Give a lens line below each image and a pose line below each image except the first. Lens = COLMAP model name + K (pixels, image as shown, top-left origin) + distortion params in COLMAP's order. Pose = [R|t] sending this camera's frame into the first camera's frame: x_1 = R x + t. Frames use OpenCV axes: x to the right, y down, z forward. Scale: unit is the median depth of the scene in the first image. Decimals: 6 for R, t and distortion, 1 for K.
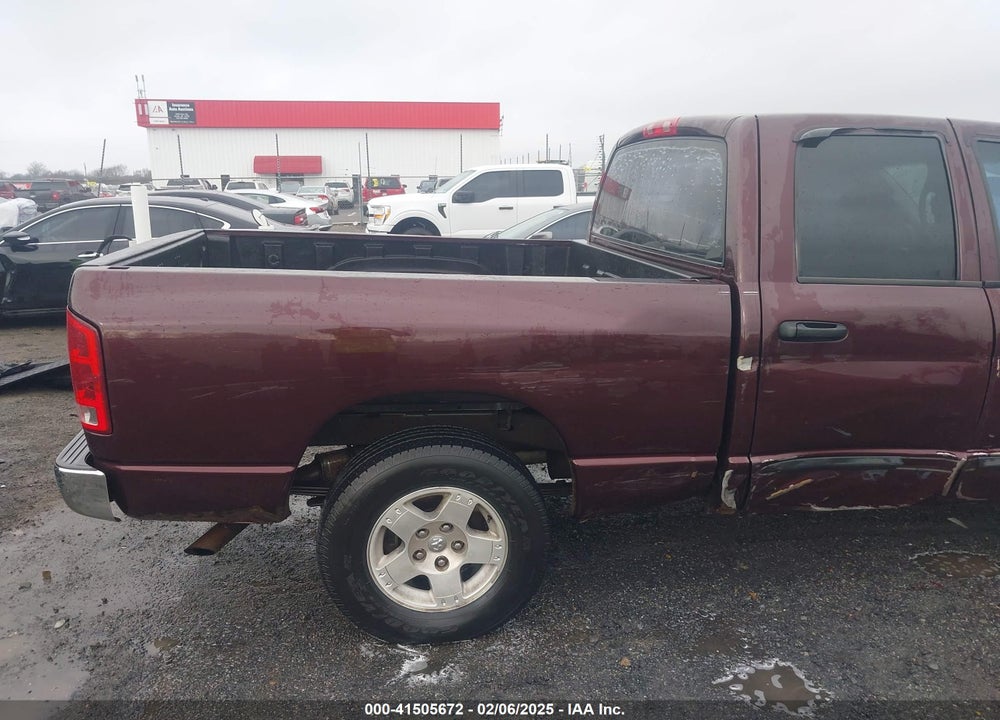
lens RADIAL K [[804.1, 0, 463.7], [0, 804.1, 392.8], [0, 0, 1]] dist [0.086799, -0.128217]
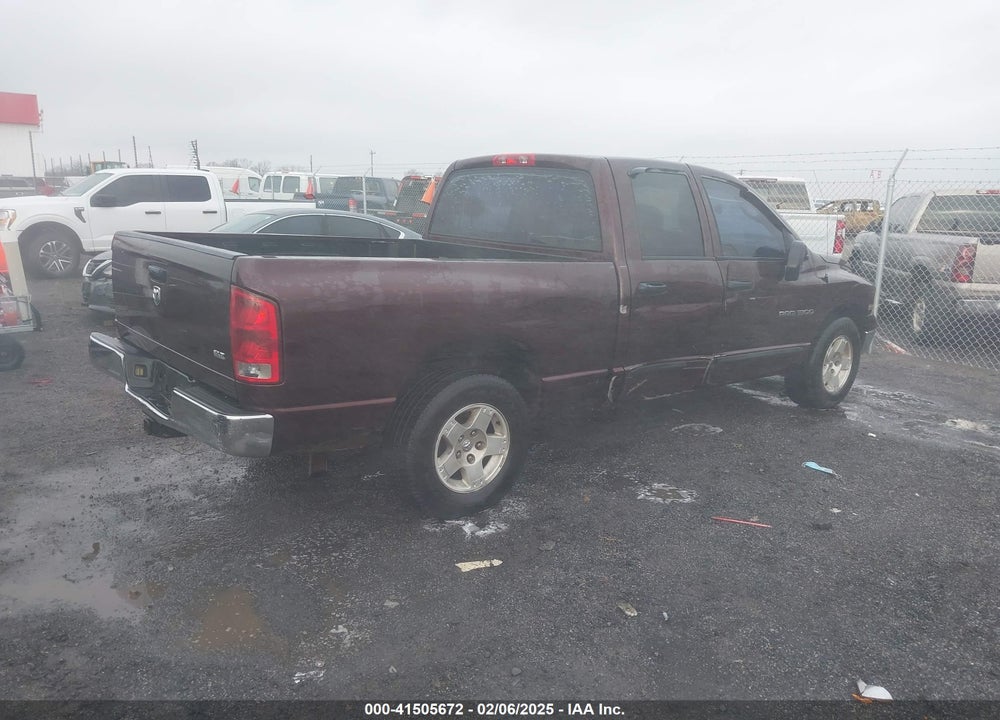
lens RADIAL K [[804.1, 0, 463.7], [0, 804.1, 392.8], [0, 0, 1]] dist [0.086799, -0.128217]
pose [[0.867815, -0.104692, 0.485733, -0.728334], [0.108244, 0.993906, 0.020831, 0.061753], [-0.484954, 0.034501, 0.873859, -0.265171]]
